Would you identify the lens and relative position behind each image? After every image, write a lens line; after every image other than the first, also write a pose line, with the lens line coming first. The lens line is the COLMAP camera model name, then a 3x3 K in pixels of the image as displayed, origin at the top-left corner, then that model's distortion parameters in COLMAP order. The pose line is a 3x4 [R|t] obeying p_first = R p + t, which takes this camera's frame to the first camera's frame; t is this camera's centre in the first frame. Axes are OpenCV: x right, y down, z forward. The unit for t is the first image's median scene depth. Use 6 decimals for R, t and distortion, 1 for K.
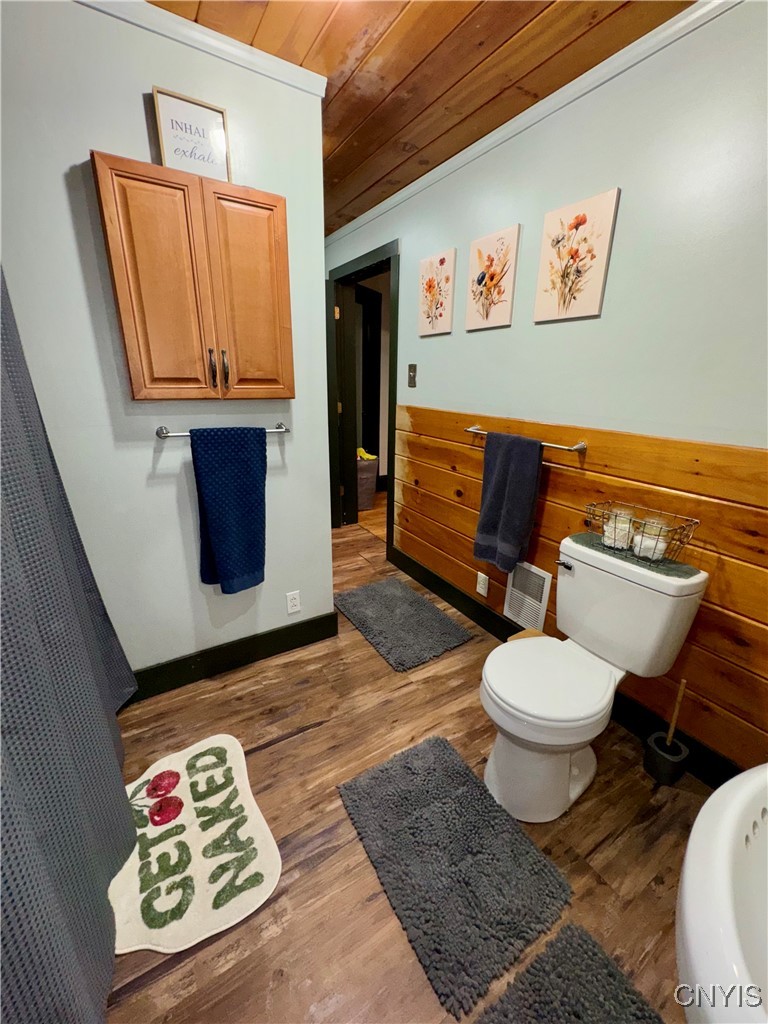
lens RADIAL K [[409.0, 0, 384.0], [0, 409.0, 512.0], [0, 0, 1]] dist [-0.002216, -0.000091]
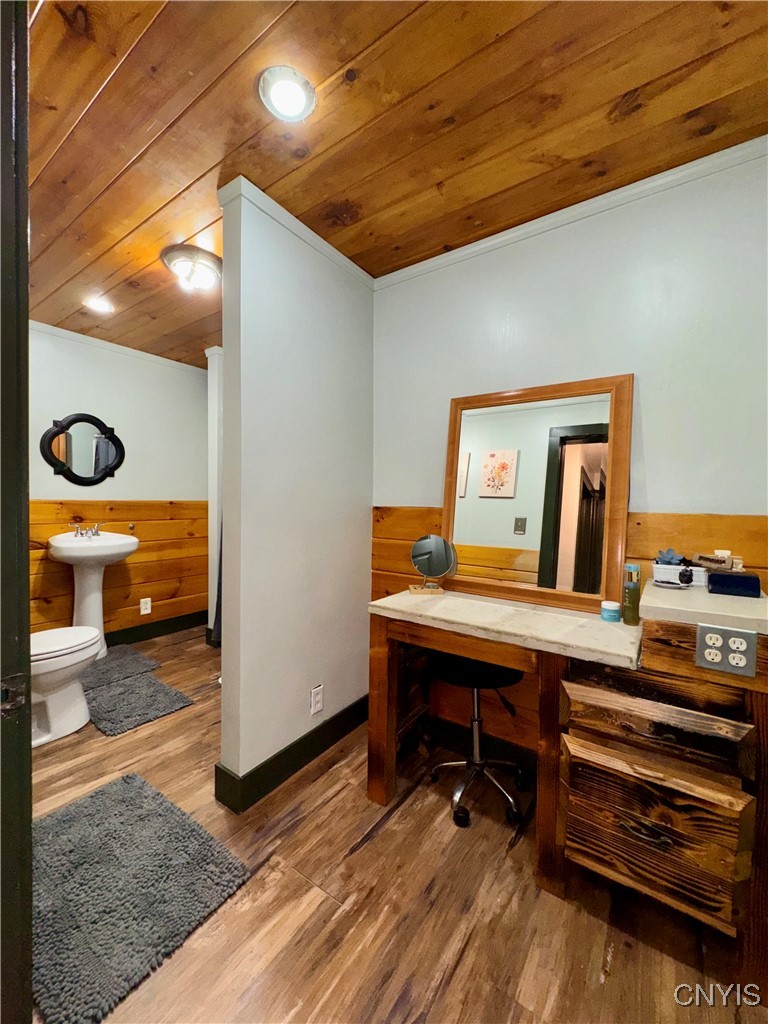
lens RADIAL K [[409.0, 0, 384.0], [0, 409.0, 512.0], [0, 0, 1]] dist [-0.002216, -0.000091]
pose [[-0.916156, -0.023148, -0.400152, -0.137652], [-0.159244, 0.937180, 0.310378, -0.732359], [0.367829, 0.348077, -0.862290, 2.520403]]
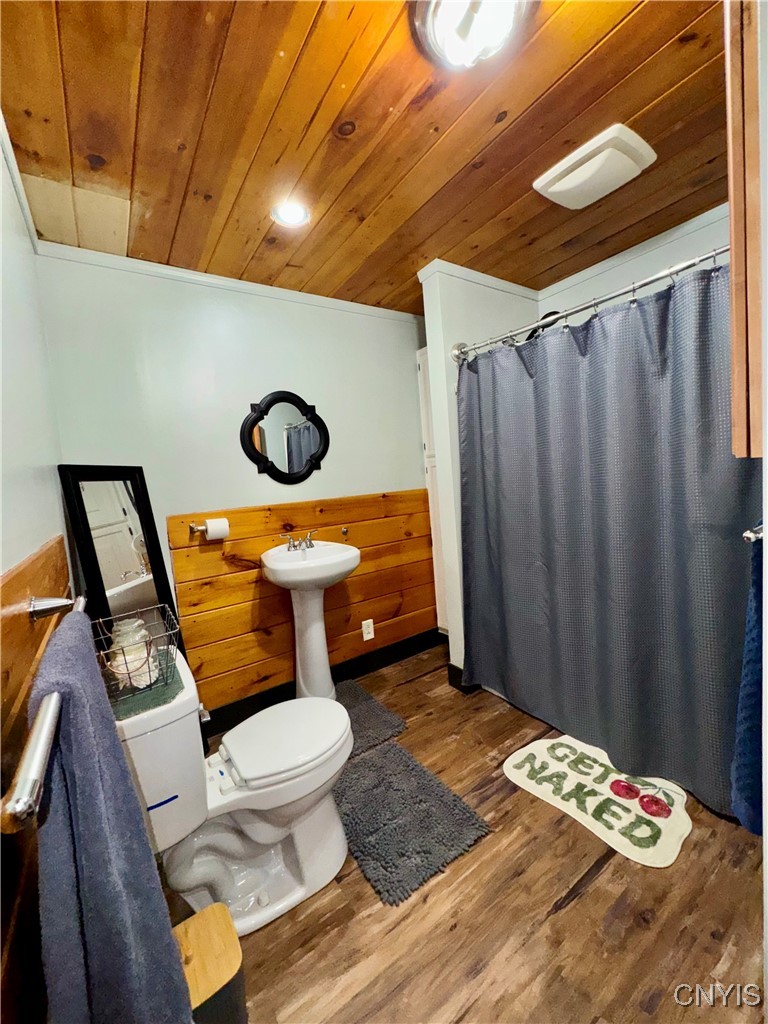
lens RADIAL K [[409.0, 0, 384.0], [0, 409.0, 512.0], [0, 0, 1]] dist [-0.002216, -0.000091]
pose [[-0.996854, 0.063279, -0.047723, 0.159323], [0.039626, 0.919392, 0.391342, -0.477914], [0.068640, 0.388220, -0.919007, 1.643570]]
